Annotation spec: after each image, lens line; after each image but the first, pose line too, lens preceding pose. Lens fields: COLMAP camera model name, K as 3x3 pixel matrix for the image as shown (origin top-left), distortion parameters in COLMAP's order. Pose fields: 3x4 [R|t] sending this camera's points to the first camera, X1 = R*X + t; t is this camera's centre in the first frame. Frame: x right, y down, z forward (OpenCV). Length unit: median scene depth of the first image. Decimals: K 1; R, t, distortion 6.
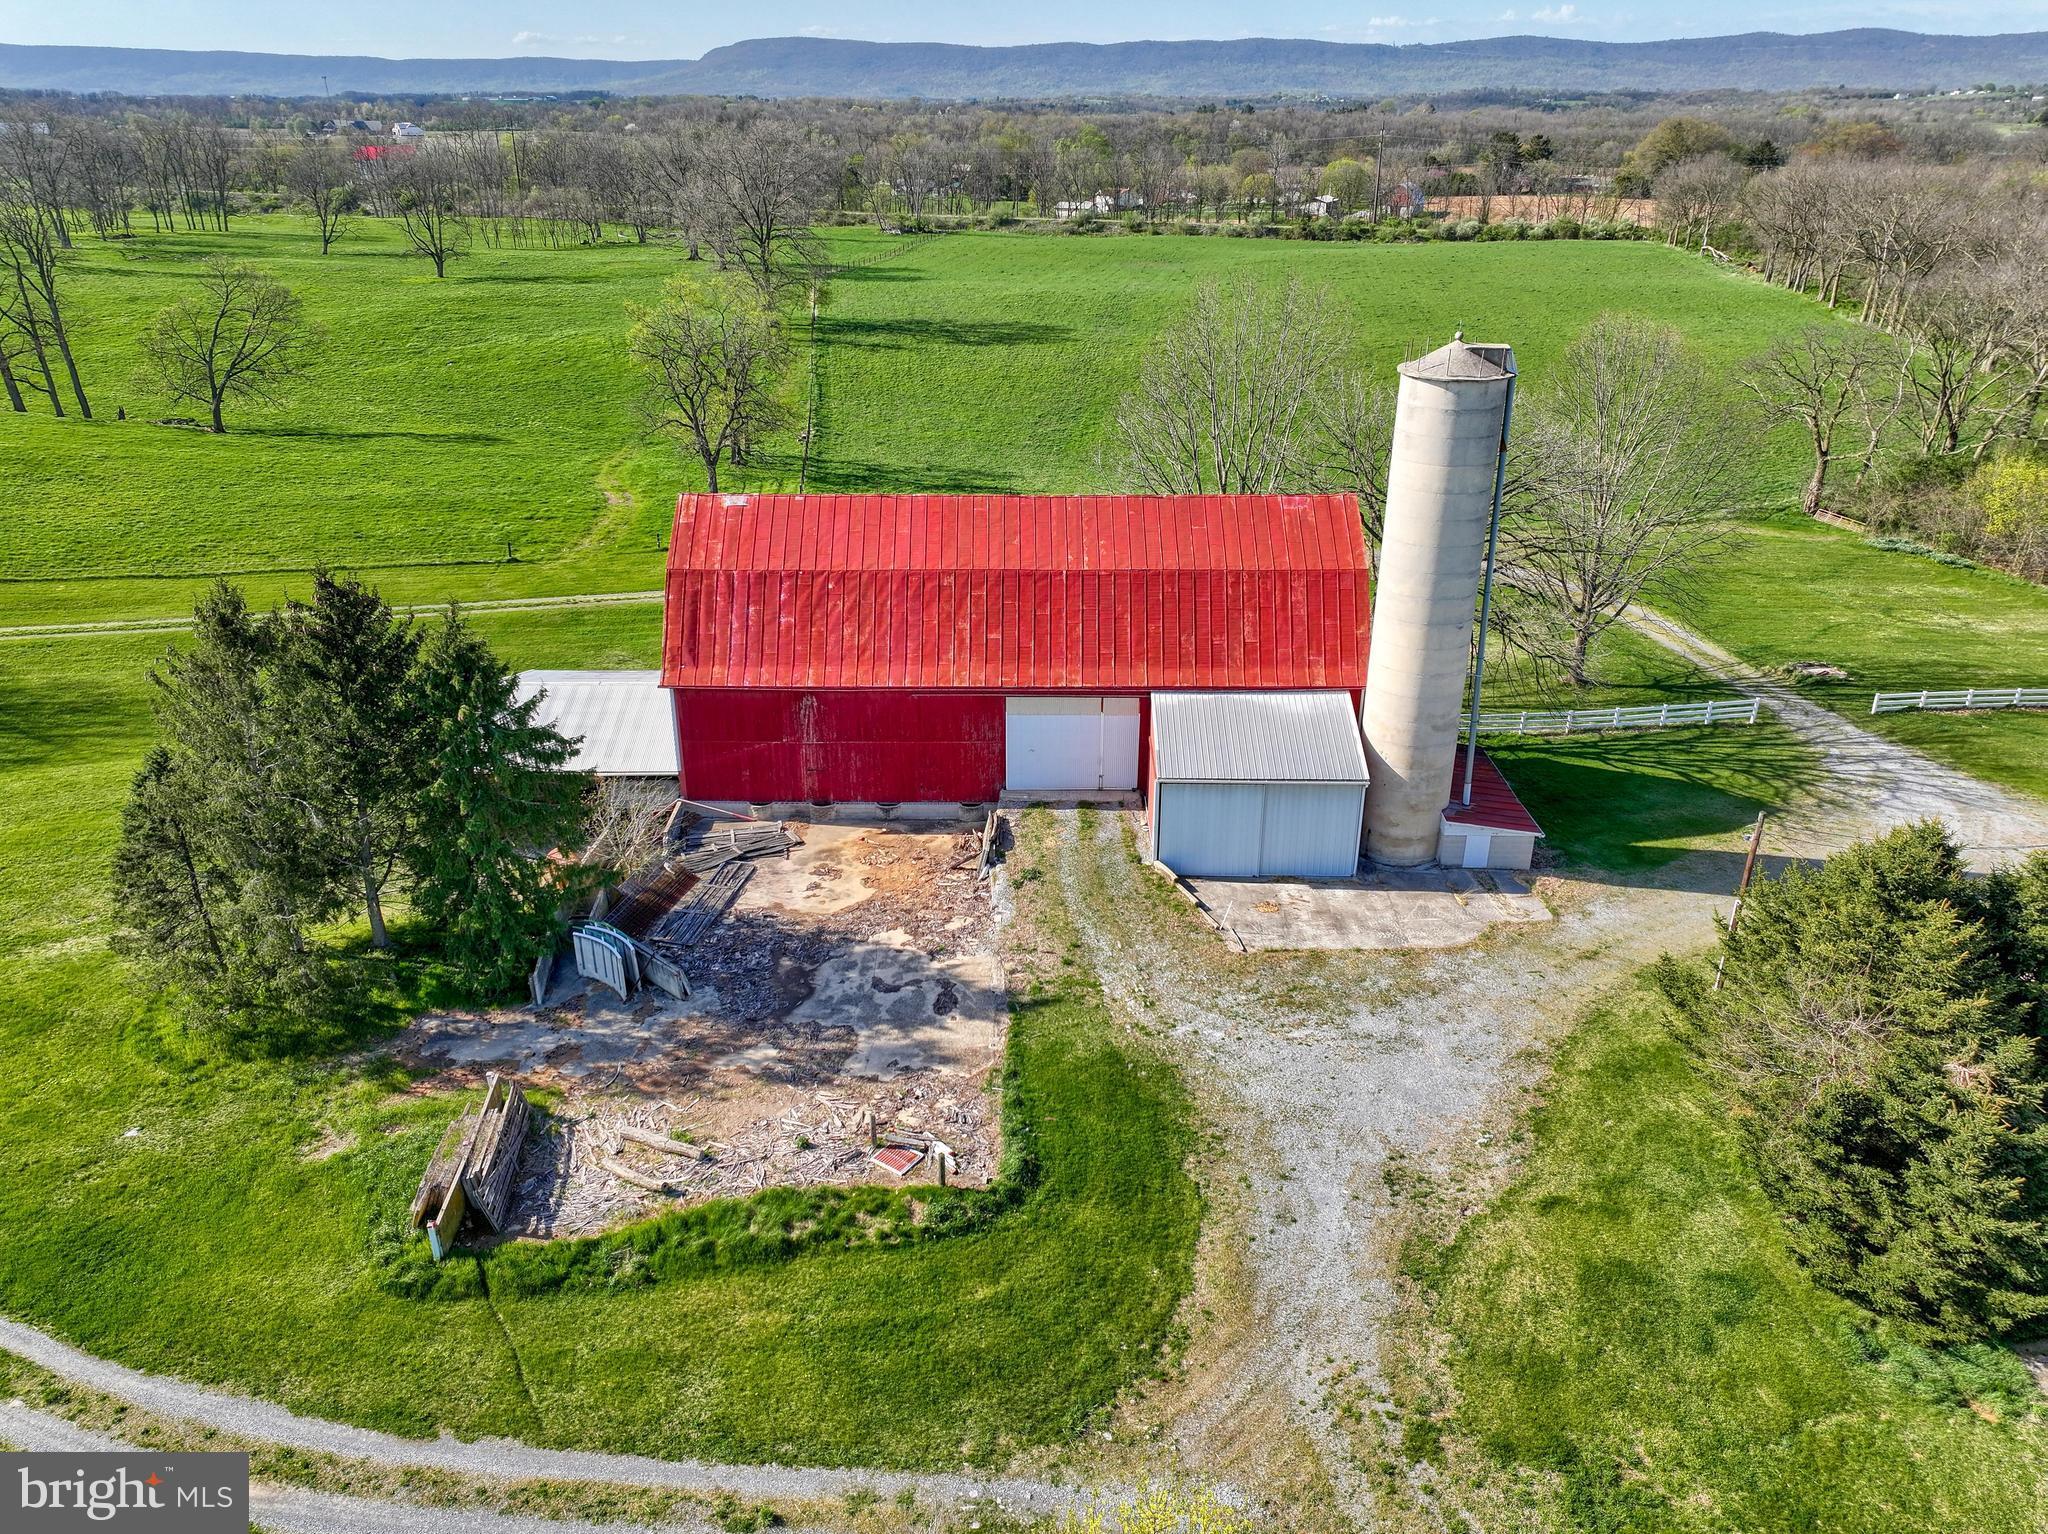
lens RADIAL K [[1443.2, 0, 1024.0], [0, 1443.2, 767.0], [0, 0, 1]] dist [-0.005207, 0.021937]
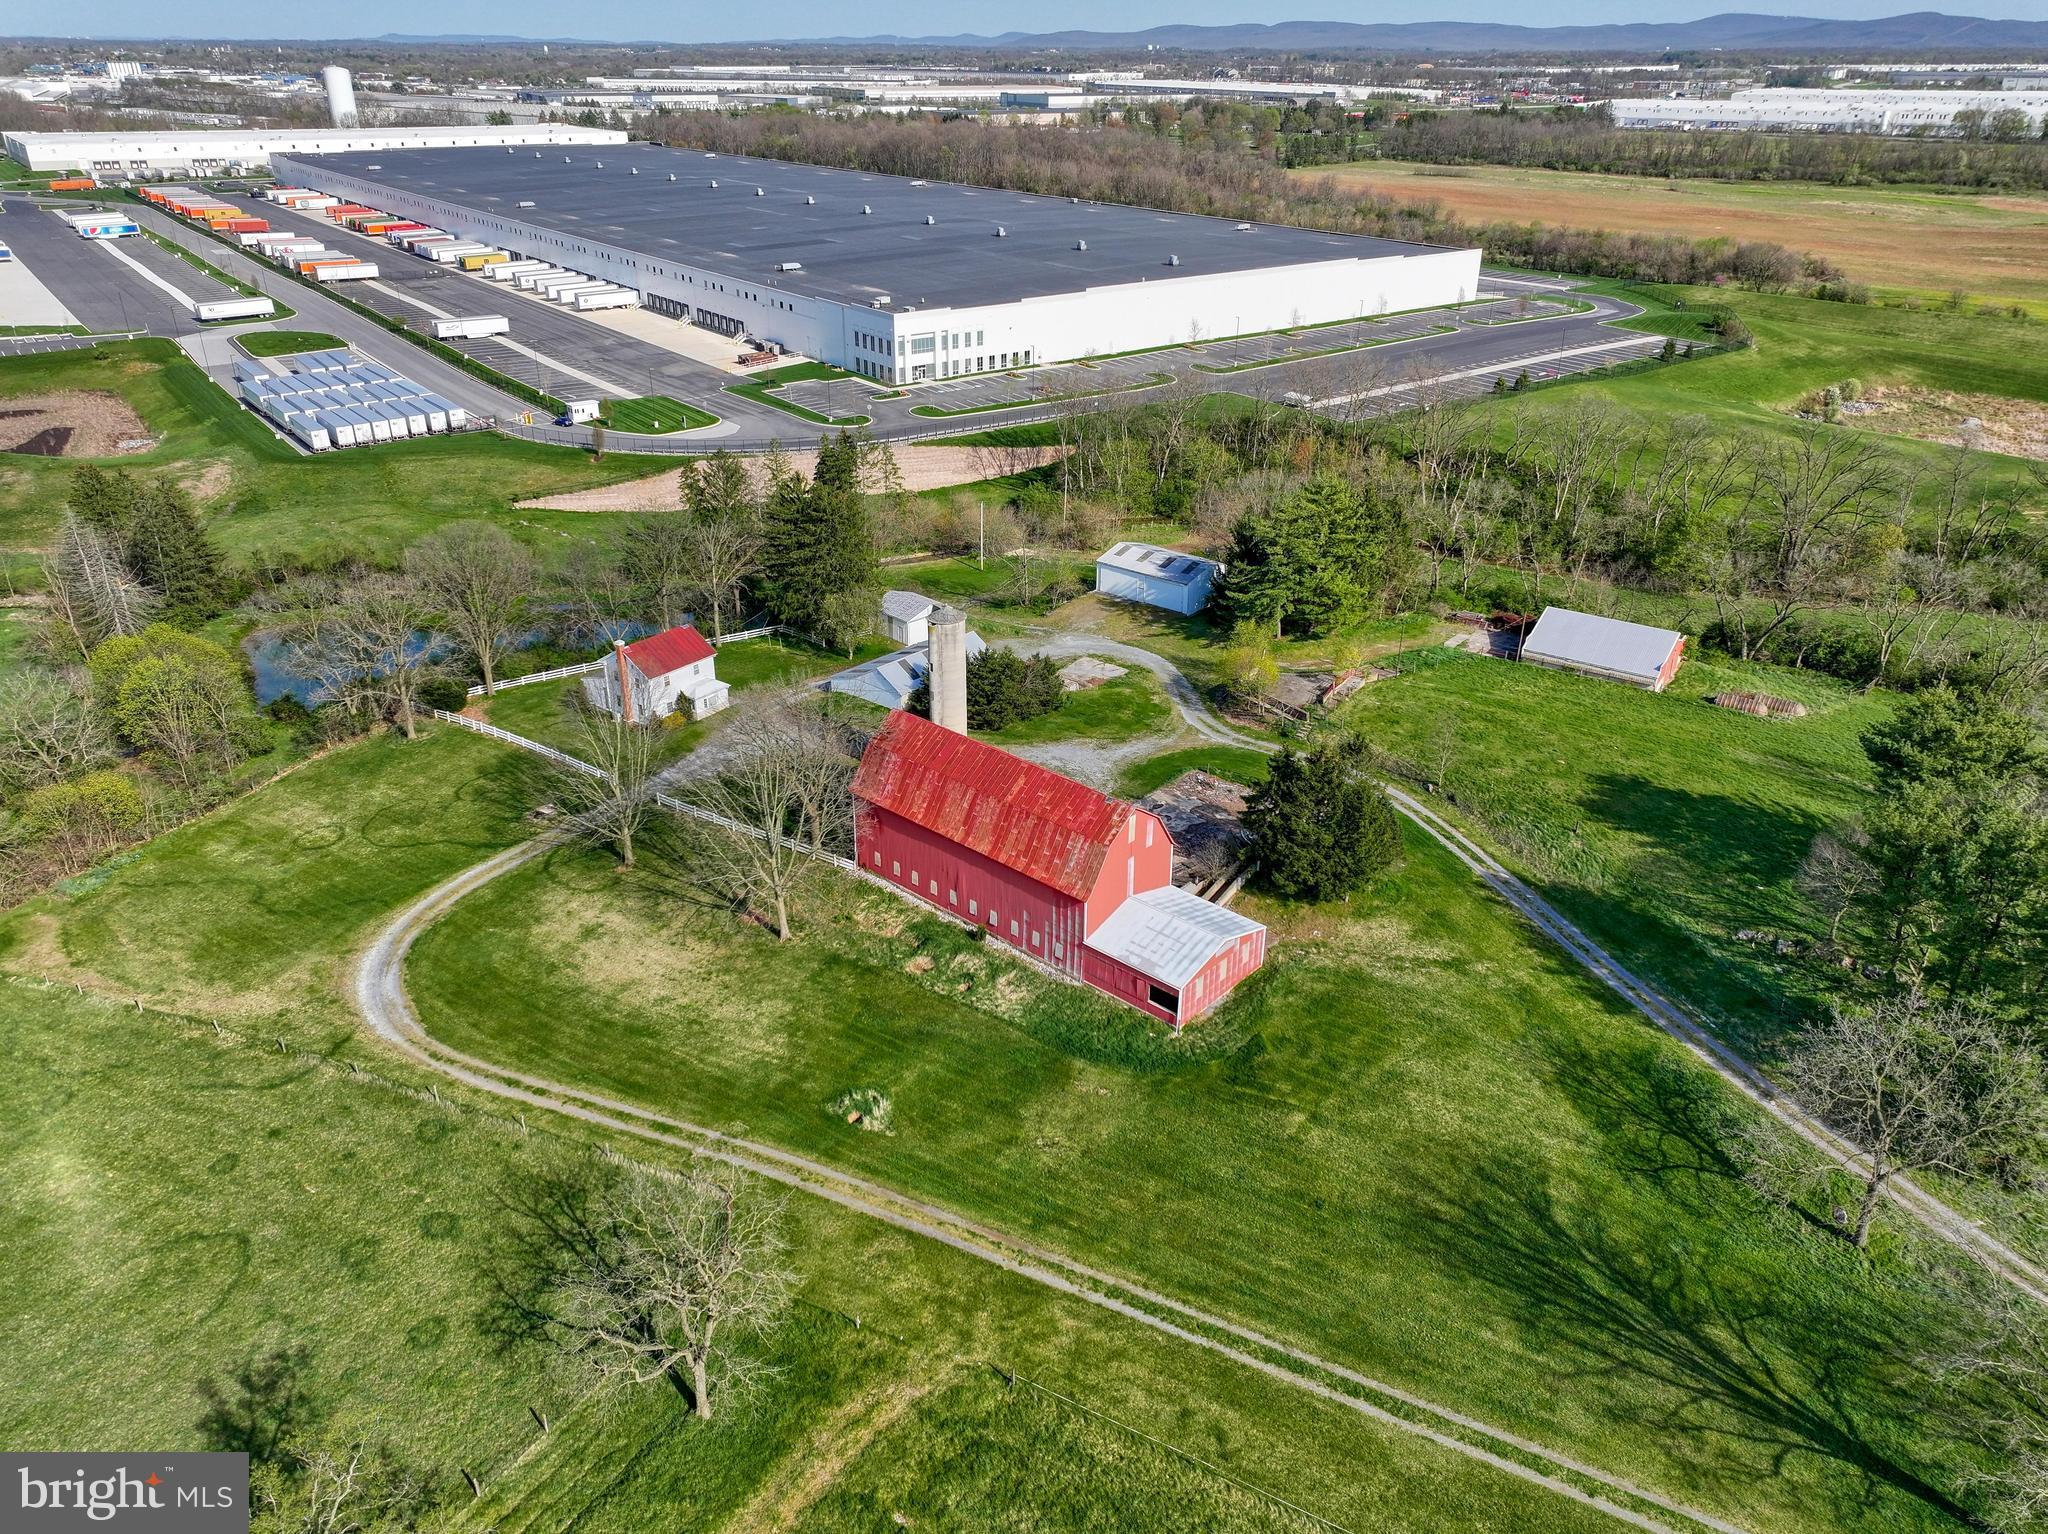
lens RADIAL K [[1437.1, 0, 1024.0], [0, 1437.1, 767.0], [0, 0, 1]] dist [0.006214, 0.008530]
pose [[-0.749075, -0.300524, 0.590400, -1.350223], [0.271494, 0.673661, 0.687366, -1.720811], [-0.604299, 0.675179, -0.423032, 2.028634]]
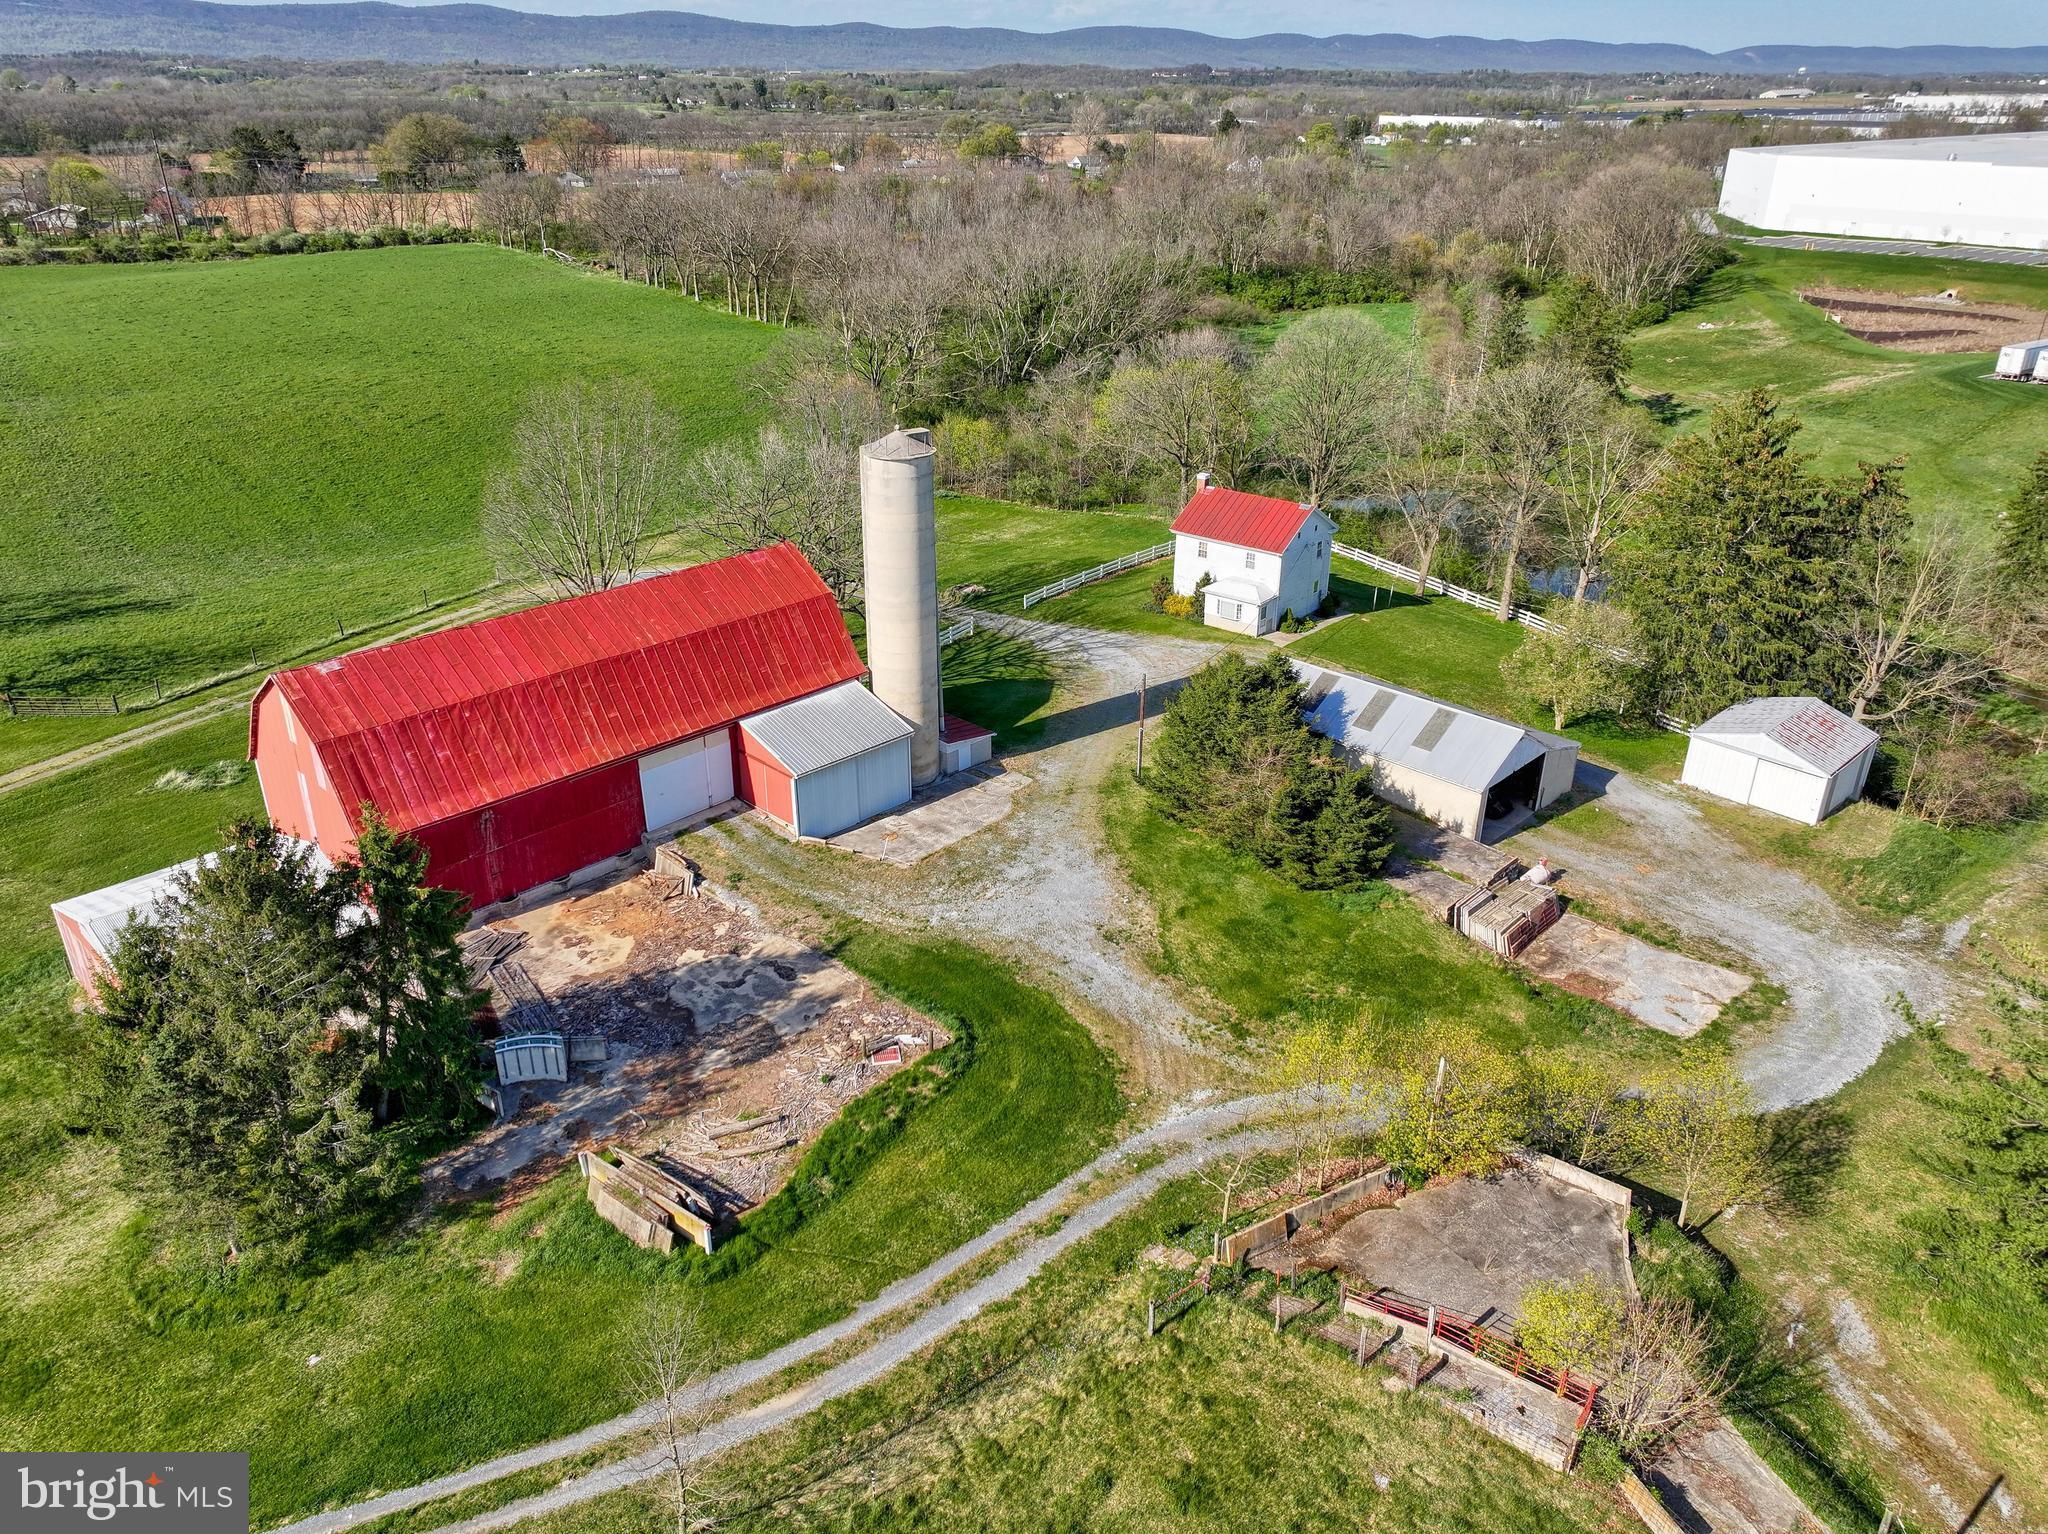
lens RADIAL K [[1437.1, 0, 1024.0], [0, 1437.1, 767.0], [0, 0, 1]] dist [0.006214, 0.008530]
pose [[0.689664, -0.309821, 0.654504, -0.617355], [0.296723, 0.945394, 0.134856, -0.114280], [-0.660545, 0.101201, 0.743935, -0.142625]]
